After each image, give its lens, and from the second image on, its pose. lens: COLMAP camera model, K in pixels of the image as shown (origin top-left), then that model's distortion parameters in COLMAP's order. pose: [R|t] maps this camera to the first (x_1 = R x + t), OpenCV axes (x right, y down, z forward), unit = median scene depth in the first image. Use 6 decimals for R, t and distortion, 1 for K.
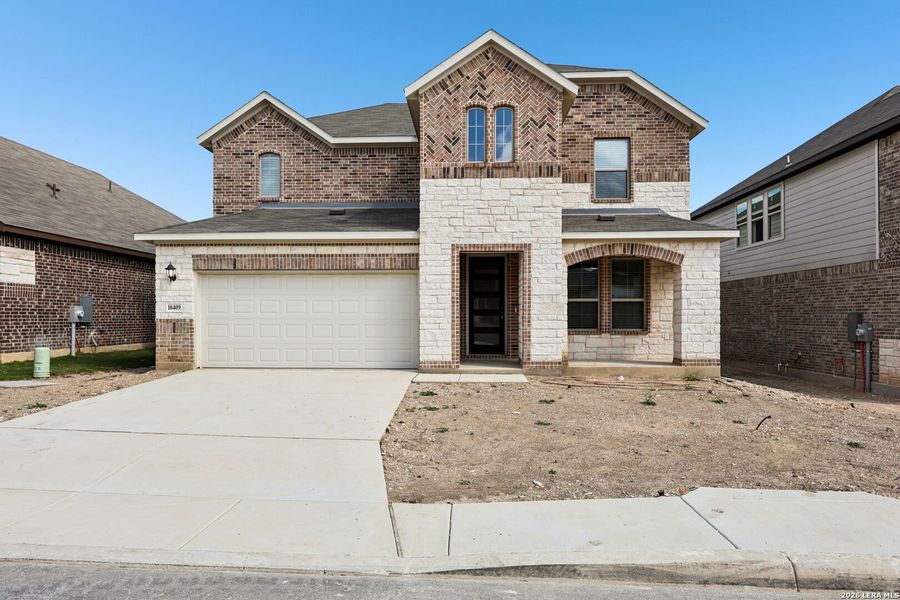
lens RADIAL K [[526.2, 0, 450.0], [0, 526.2, 300.0], [0, 0, 1]] dist [0.002038, 0.000512]
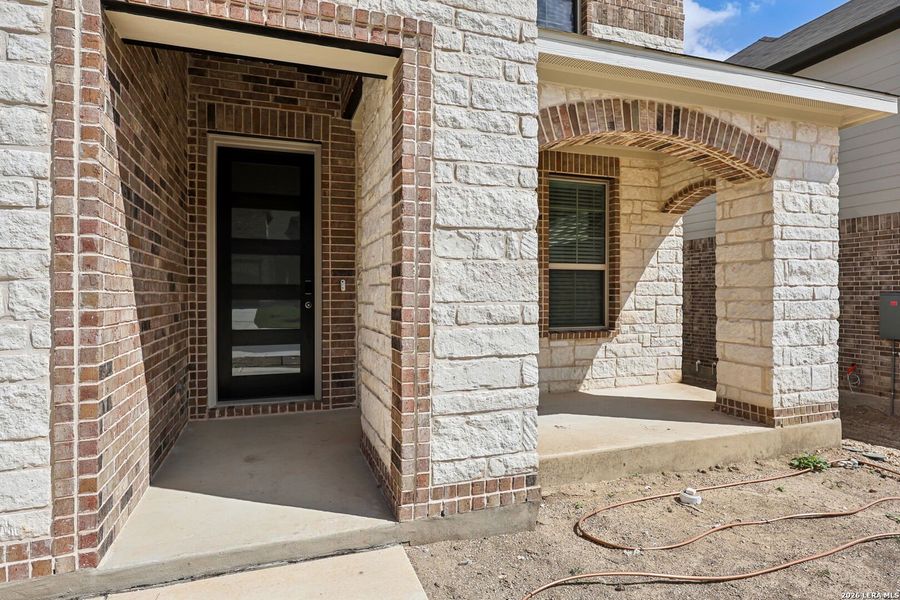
lens RADIAL K [[489.2, 0, 453.0], [0, 489.2, 294.3], [0, 0, 1]] dist [0.003445, 0.000522]
pose [[0.922732, -0.001990, 0.385437, 0.070502], [-0.010275, 0.999504, 0.029759, 0.015704], [-0.385305, -0.031420, 0.922254, 0.755424]]
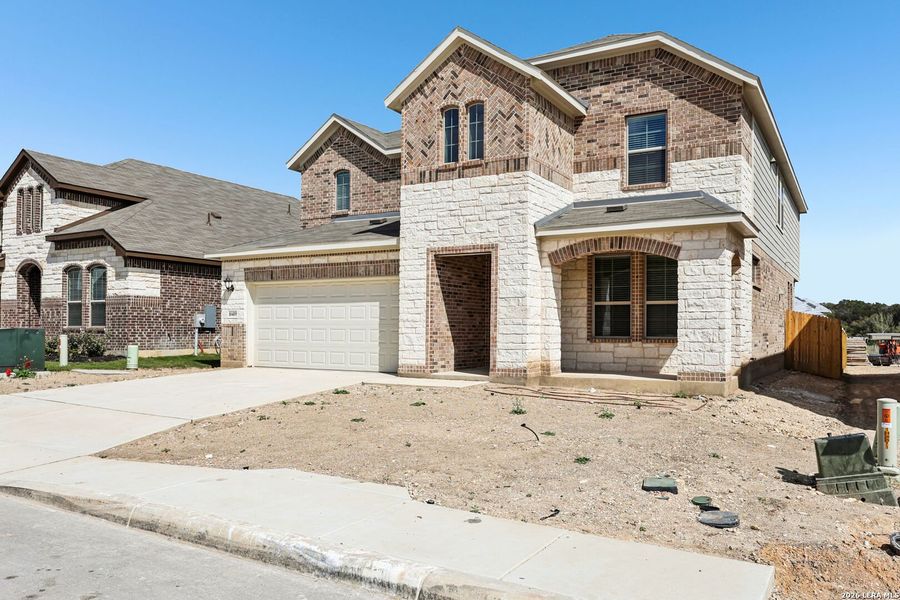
lens RADIAL K [[591.5, 0, 474.9], [0, 591.5, 303.5], [0, 0, 1]] dist [0.003634, -0.000299]
pose [[0.916868, -0.013525, -0.398962, 0.524765], [0.009310, 0.999879, -0.012501, 0.012903], [0.399083, 0.007748, 0.916882, 0.010933]]
